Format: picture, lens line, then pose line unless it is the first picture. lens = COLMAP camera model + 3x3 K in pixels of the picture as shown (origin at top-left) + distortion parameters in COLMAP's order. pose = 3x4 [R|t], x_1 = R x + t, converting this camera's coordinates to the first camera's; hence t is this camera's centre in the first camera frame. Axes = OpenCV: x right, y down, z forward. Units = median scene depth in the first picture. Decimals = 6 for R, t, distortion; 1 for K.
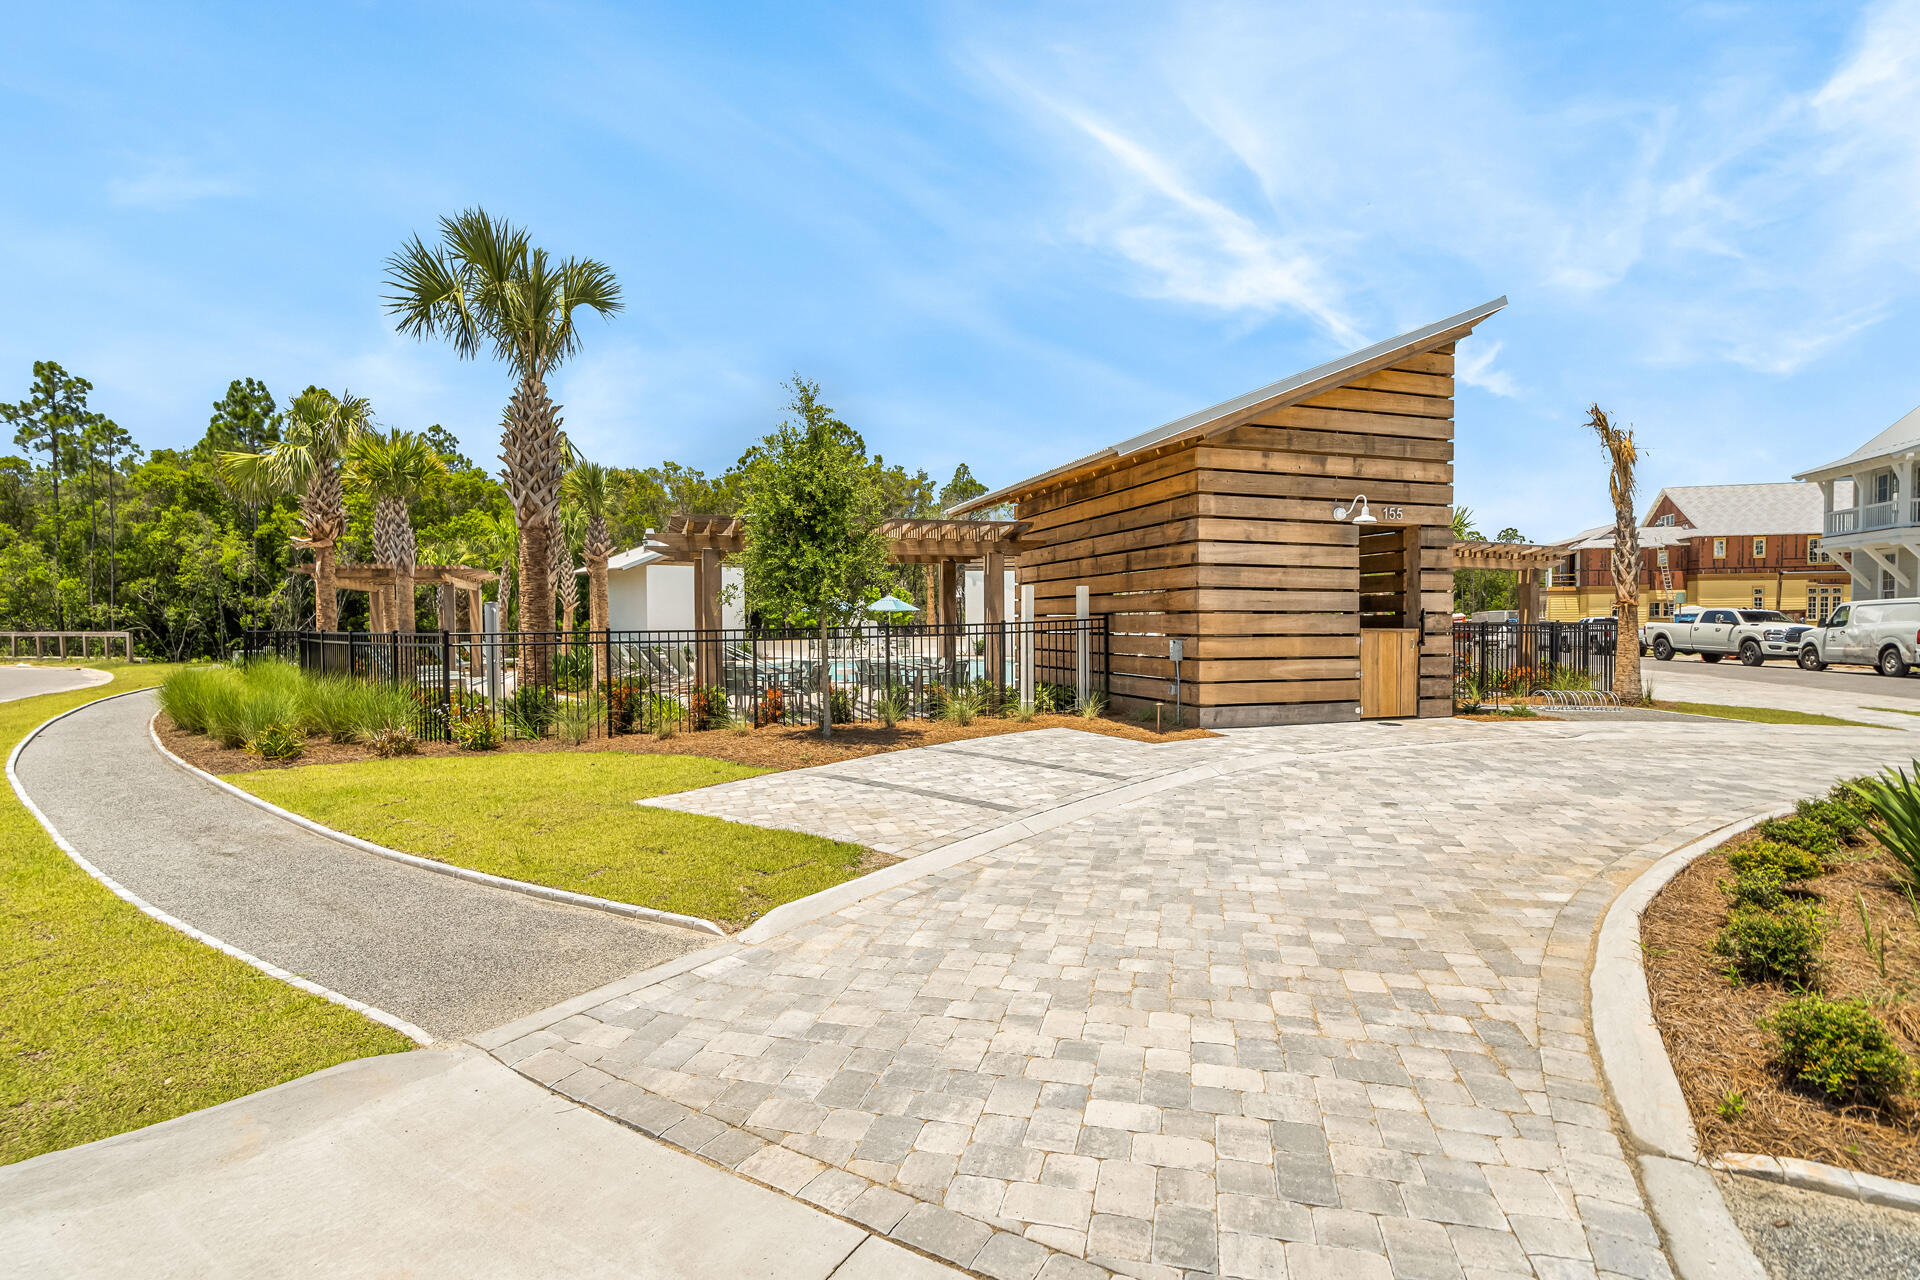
lens RADIAL K [[871.2, 0, 951.5], [0, 871.2, 647.4], [0, 0, 1]] dist [-0.004149, -0.000104]
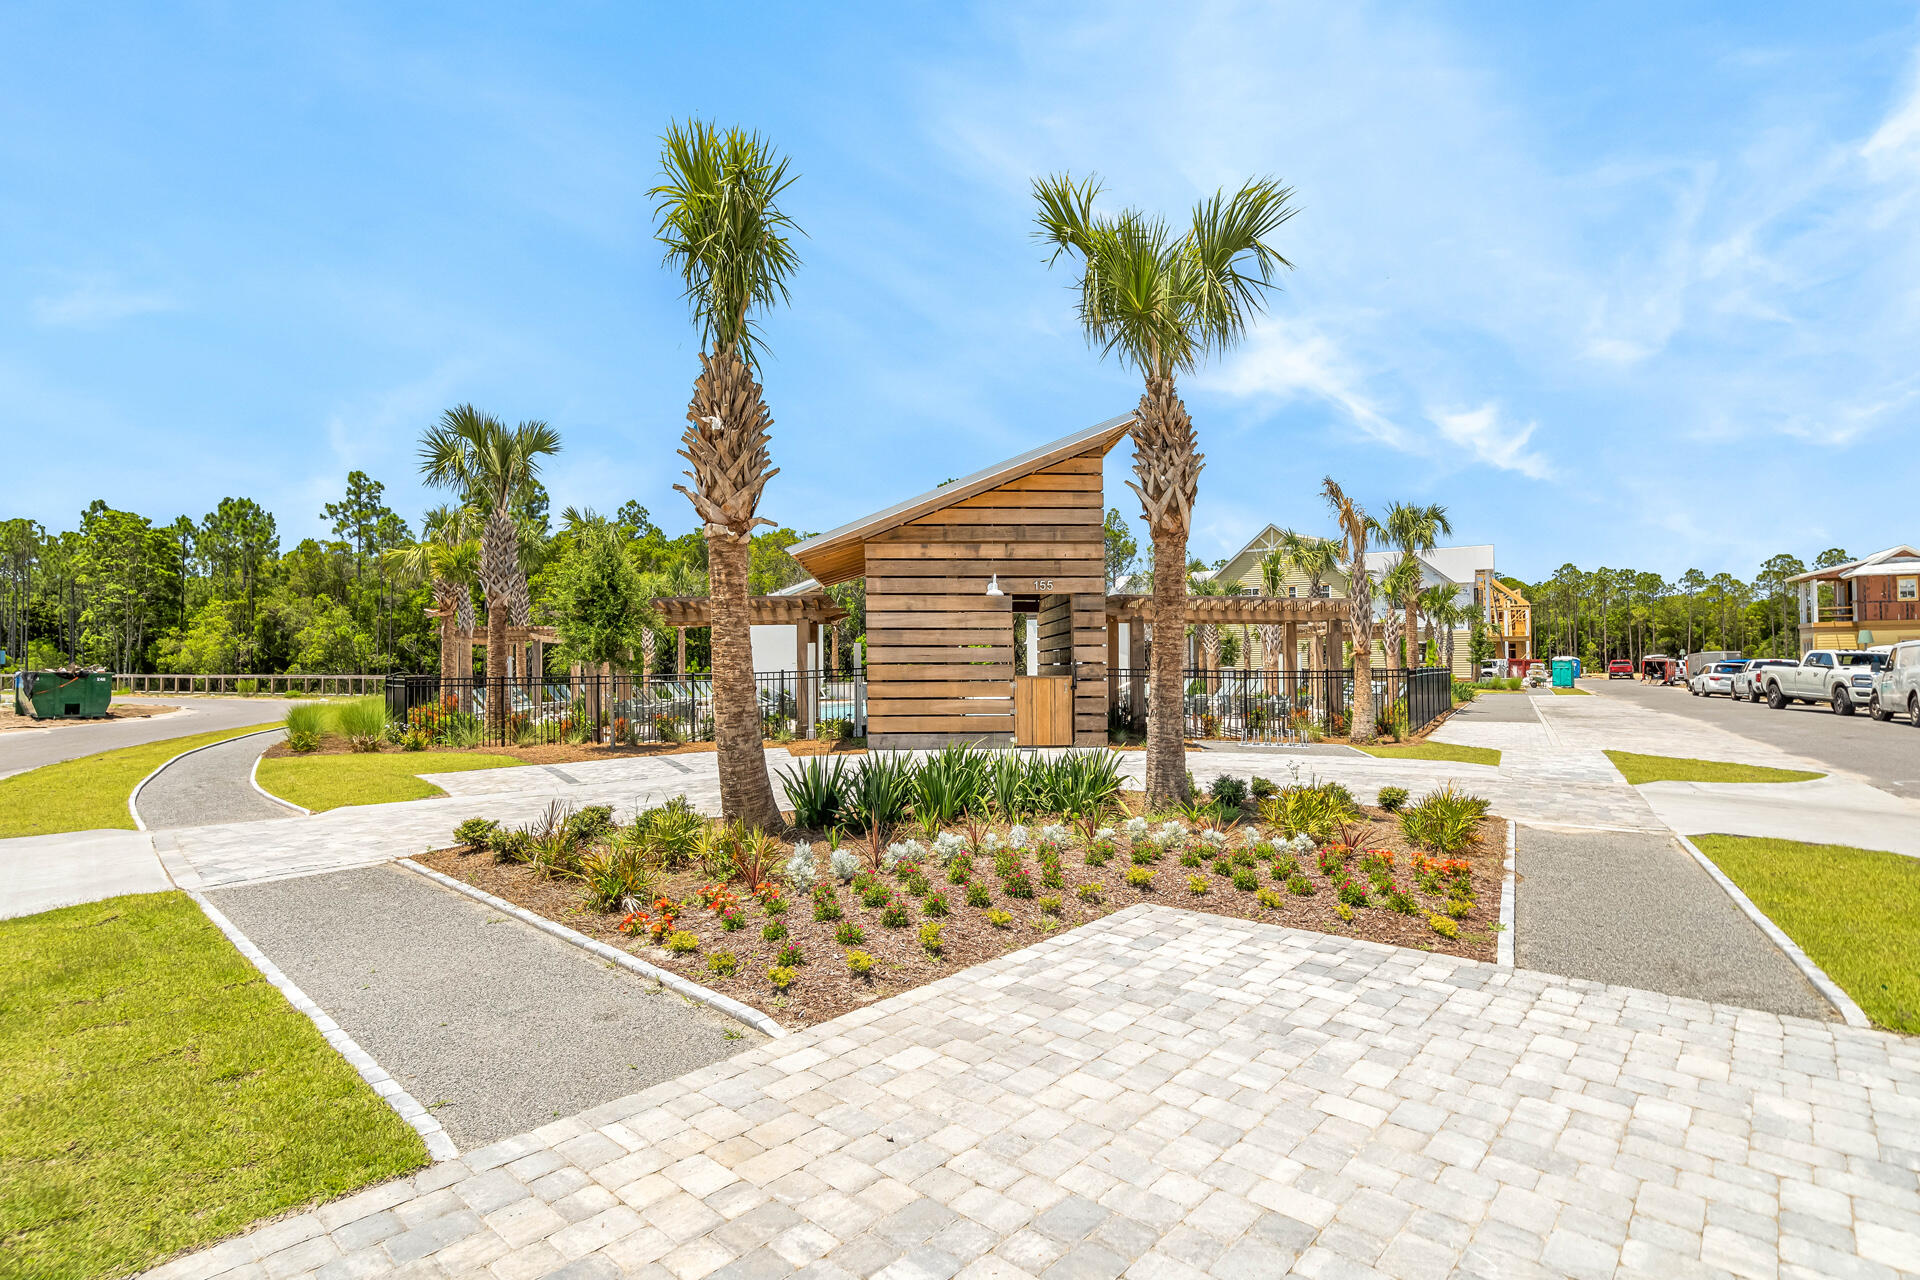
lens RADIAL K [[899.5, 0, 950.6], [0, 899.5, 646.6], [0, 0, 1]] dist [-0.011496, 0.008537]
pose [[0.966593, -0.007561, -0.256203, 0.564676], [-0.005016, 0.998815, -0.048402, 0.000153], [0.256266, 0.048070, 0.965410, -0.239161]]
